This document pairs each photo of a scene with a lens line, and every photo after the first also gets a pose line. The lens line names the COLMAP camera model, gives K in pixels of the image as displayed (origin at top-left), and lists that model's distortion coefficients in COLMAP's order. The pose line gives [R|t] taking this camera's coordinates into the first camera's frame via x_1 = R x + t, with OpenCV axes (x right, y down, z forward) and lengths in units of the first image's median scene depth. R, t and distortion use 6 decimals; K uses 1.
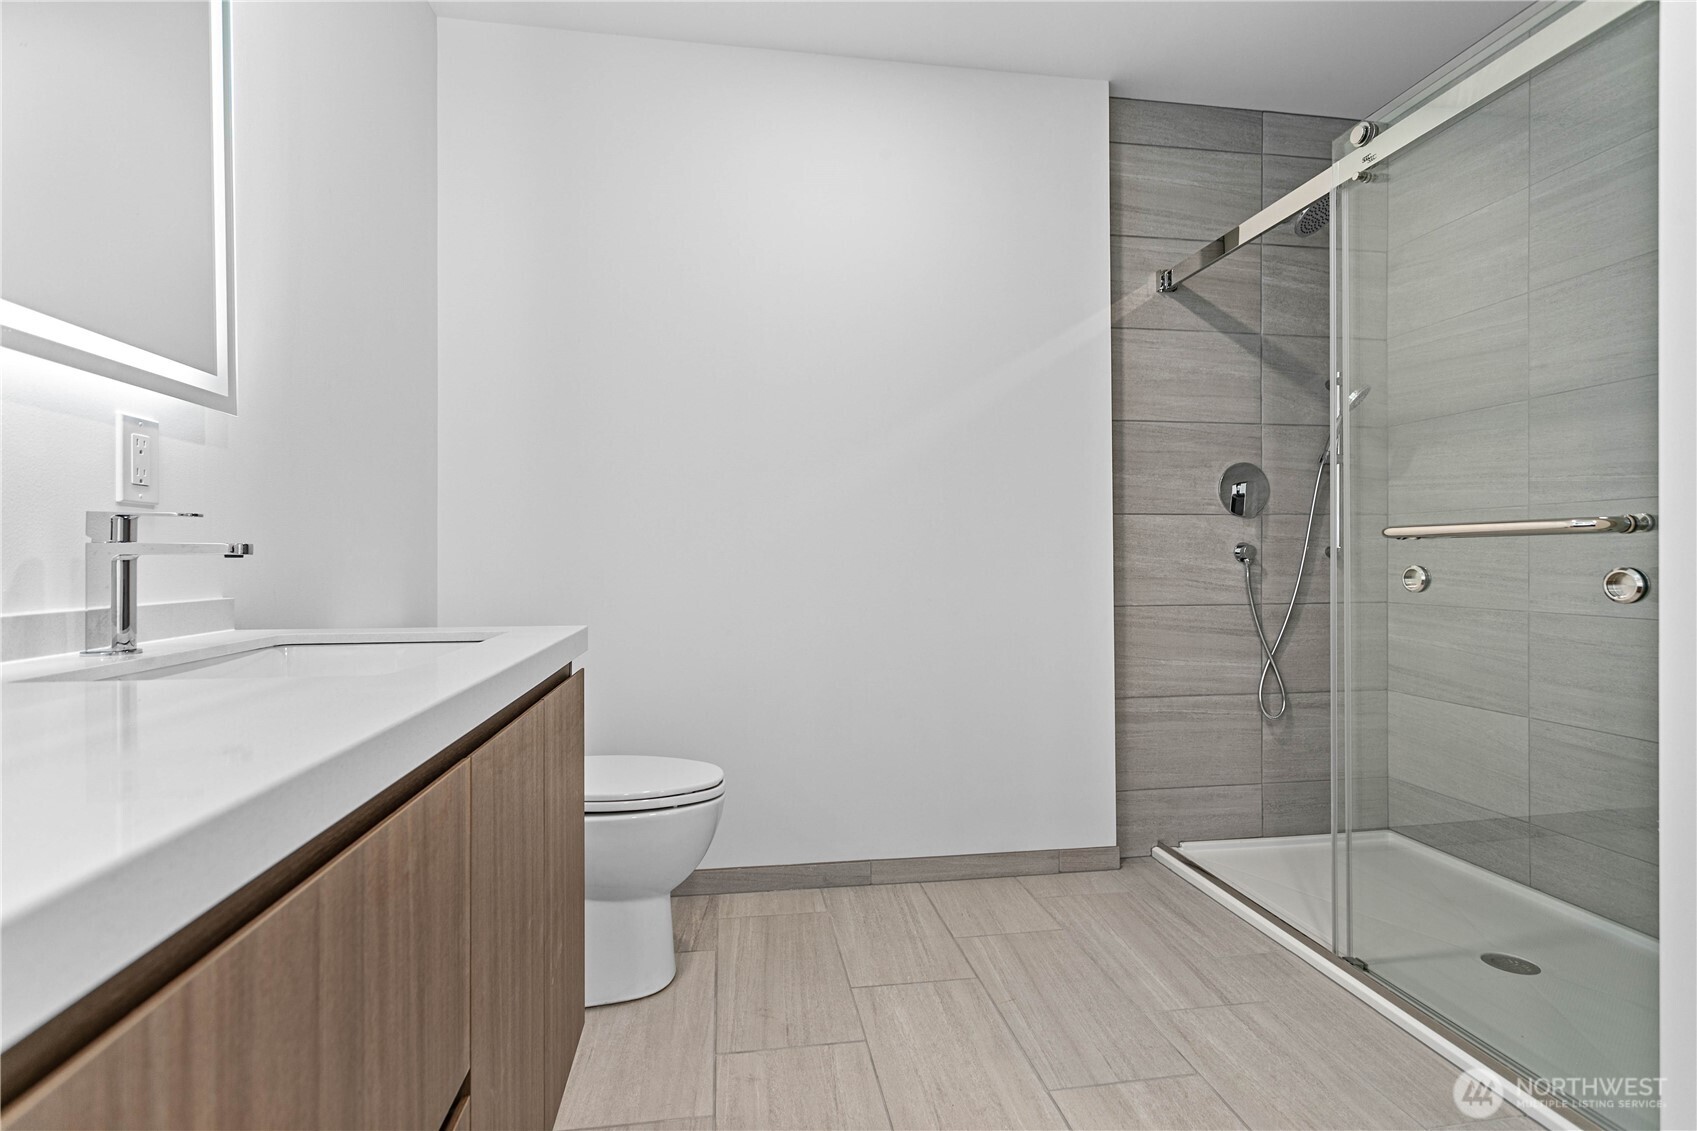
lens RADIAL K [[805.9, 0, 848.2], [0, 805.9, 563.9], [0, 0, 1]] dist [0.002233, 0.000645]
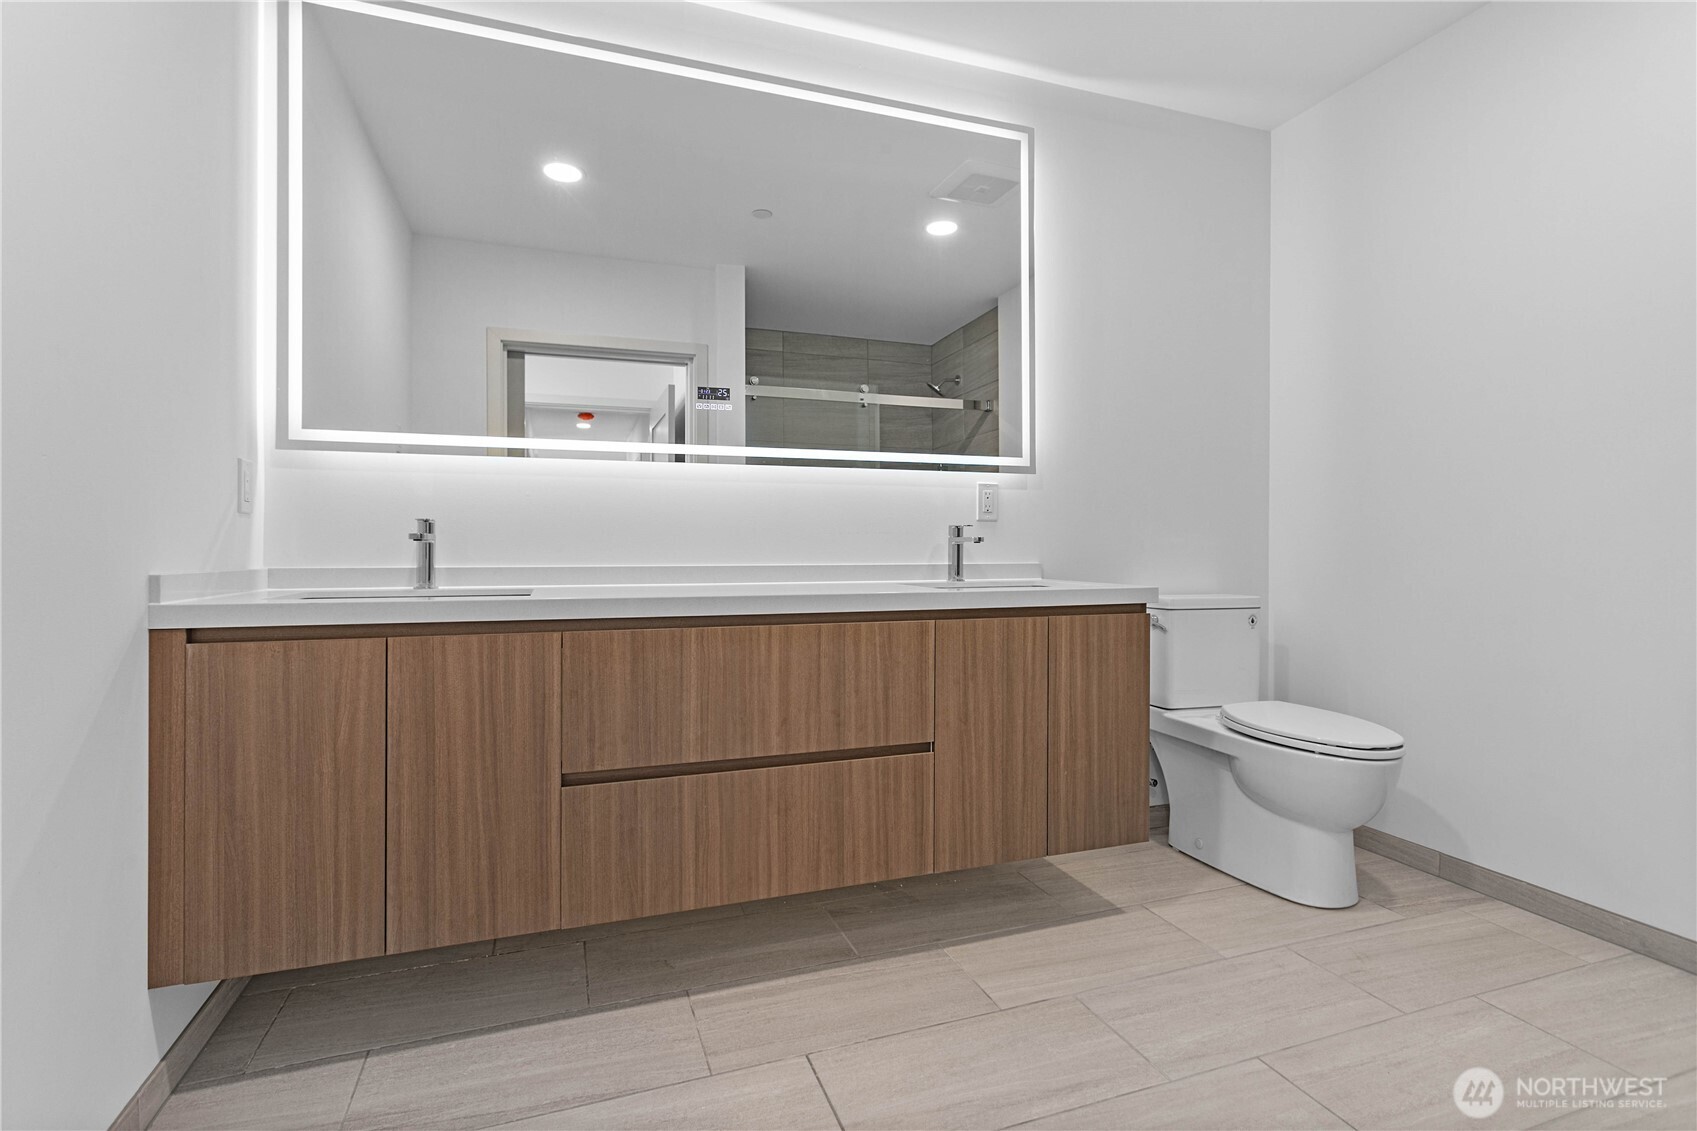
lens RADIAL K [[805.9, 0, 855.9], [0, 805.9, 565.2], [0, 0, 1]] dist [0.002233, 0.000645]
pose [[0.194732, 0.021857, -0.980613, 0.967264], [-0.005177, 0.999761, 0.021256, 0.005143], [0.980843, 0.000938, 0.194799, 0.128938]]
